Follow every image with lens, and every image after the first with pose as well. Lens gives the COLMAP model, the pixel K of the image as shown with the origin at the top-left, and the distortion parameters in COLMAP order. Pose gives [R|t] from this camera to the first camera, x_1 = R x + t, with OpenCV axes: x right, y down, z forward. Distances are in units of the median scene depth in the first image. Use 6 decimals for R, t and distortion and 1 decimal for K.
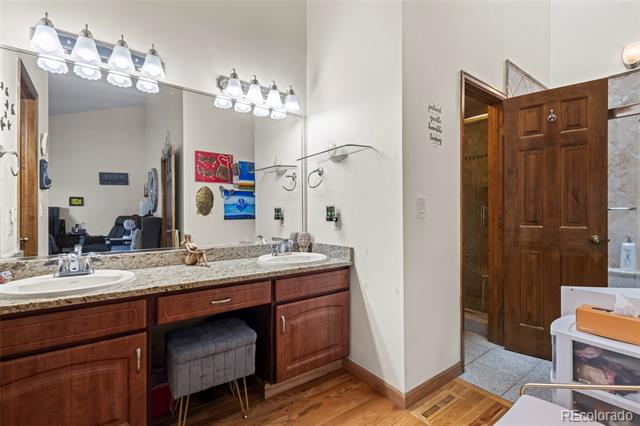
lens RADIAL K [[295.9, 0, 320.9], [0, 295.9, 213.8], [0, 0, 1]] dist [0.003473, 0.000304]
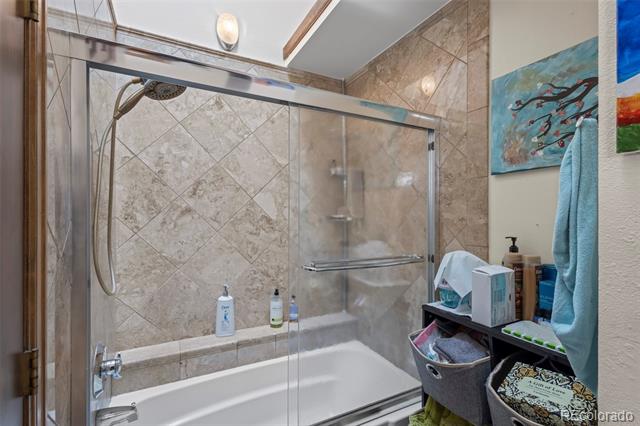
lens RADIAL K [[295.9, 0, 320.1], [0, 295.9, 214.6], [0, 0, 1]] dist [0.003473, 0.000304]
pose [[0.151250, -0.004721, 0.988484, 0.375963], [0.001042, 0.999989, 0.004617, -0.097246], [-0.988495, 0.000331, 0.151253, 0.668241]]
